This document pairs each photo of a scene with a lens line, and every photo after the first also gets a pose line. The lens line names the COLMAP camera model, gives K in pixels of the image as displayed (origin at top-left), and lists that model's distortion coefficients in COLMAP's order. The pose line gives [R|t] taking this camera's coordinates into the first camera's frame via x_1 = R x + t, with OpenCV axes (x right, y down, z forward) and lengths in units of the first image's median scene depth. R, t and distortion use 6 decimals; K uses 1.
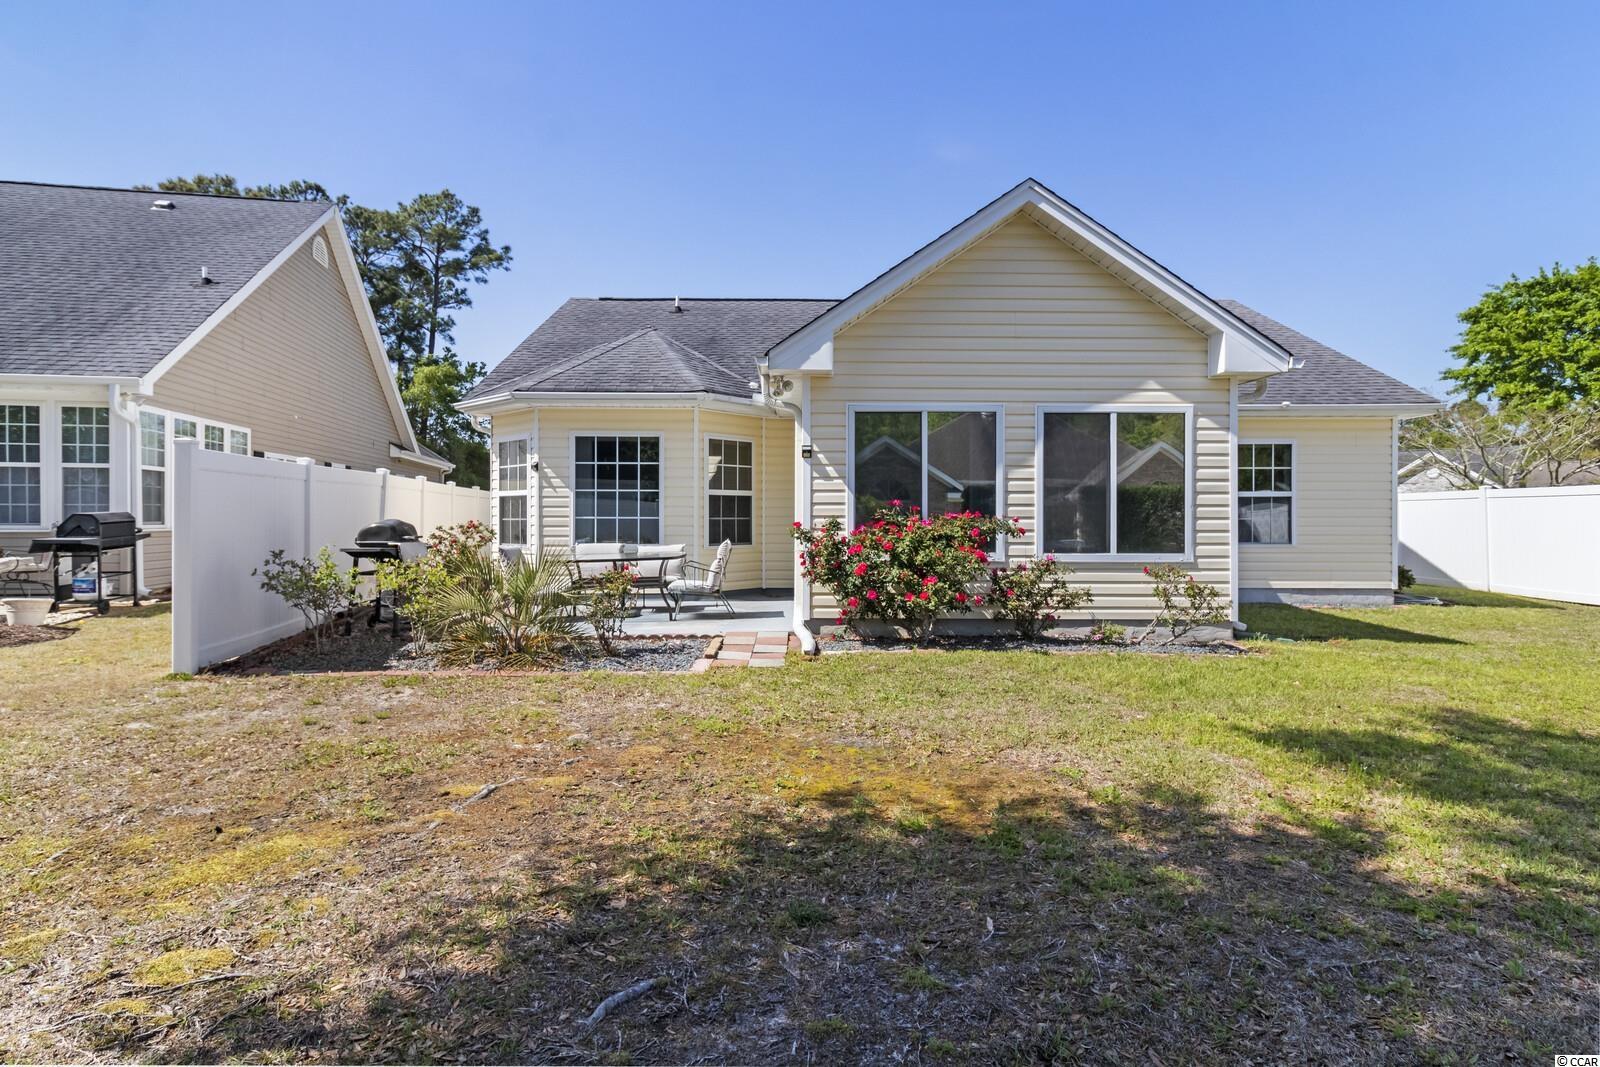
lens RADIAL K [[857.1, 0, 795.9], [0, 857.1, 523.6], [0, 0, 1]] dist [0.006729, 0.000321]
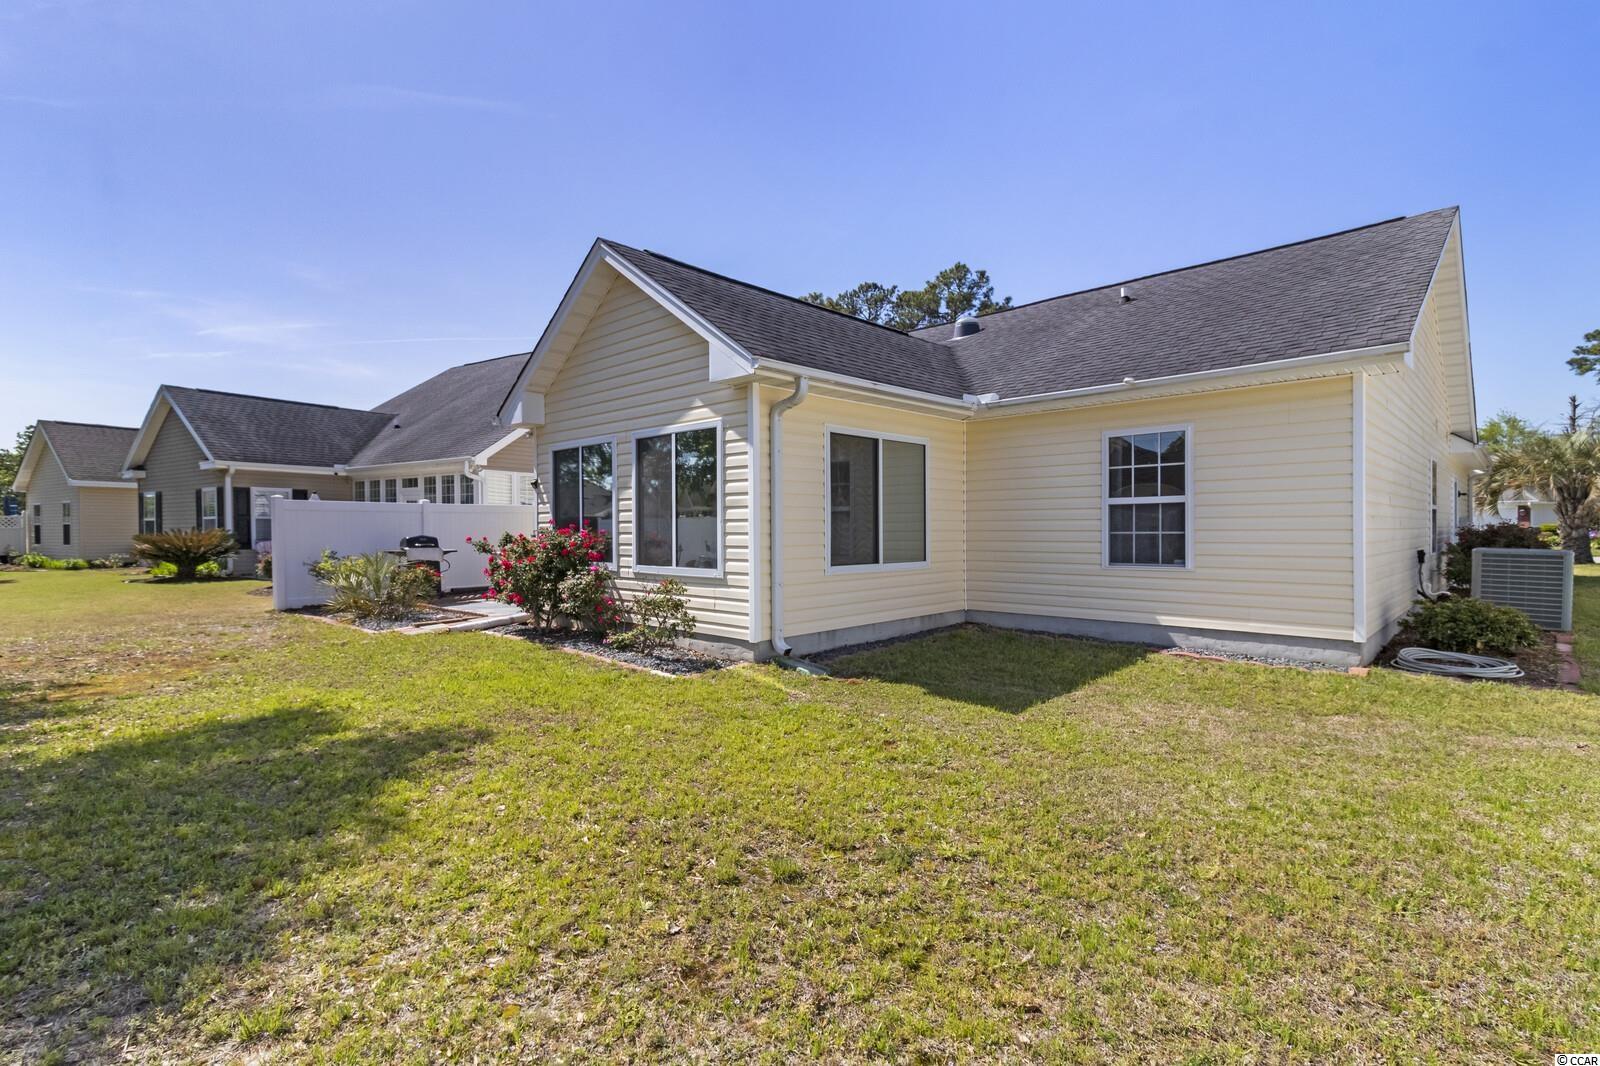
lens RADIAL K [[748.2, 0, 797.0], [0, 748.2, 533.2], [0, 0, 1]] dist [-0.000742, -0.000978]
pose [[0.720173, 0.000270, -0.693795, 1.112980], [-0.000284, 1.000000, 0.000095, -0.006967], [0.693795, 0.000129, 0.720173, 0.442878]]
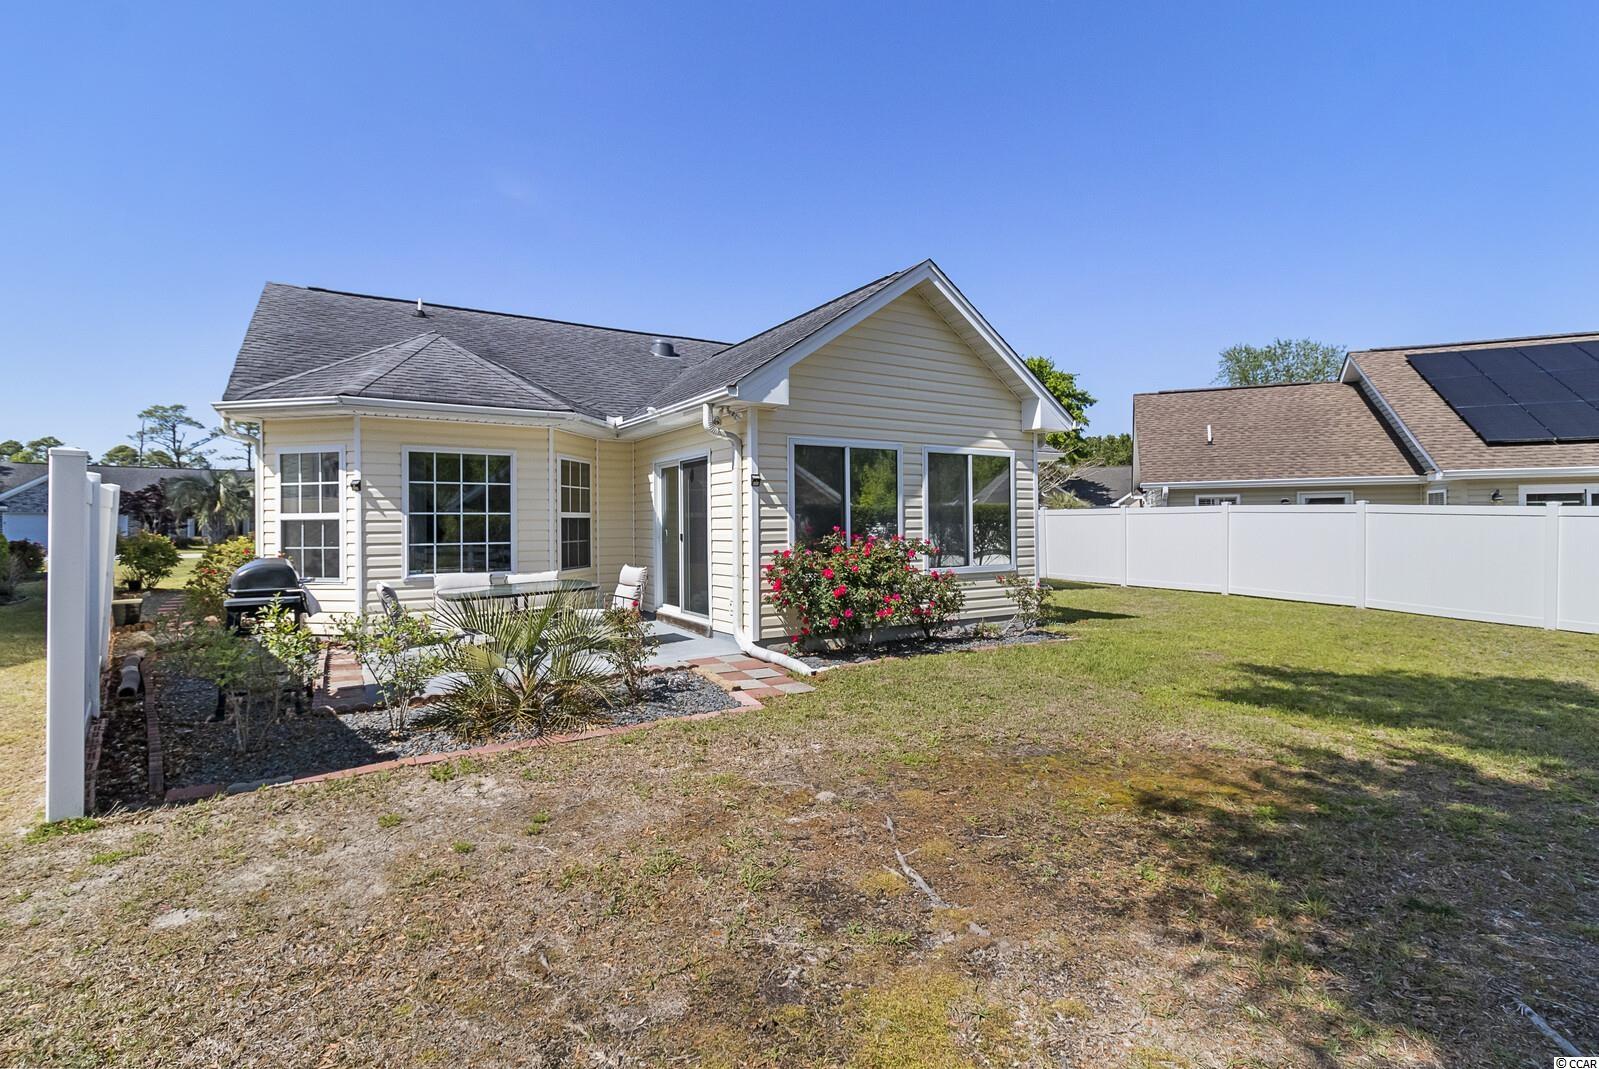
lens RADIAL K [[747.8, 0, 801.8], [0, 747.8, 525.3], [0, 0, 1]] dist [-0.000742, -0.000978]
pose [[0.852927, -0.010905, 0.521916, -0.416662], [0.013737, 0.999904, -0.001556, -0.026687], [-0.521849, 0.008496, 0.852995, 0.189637]]
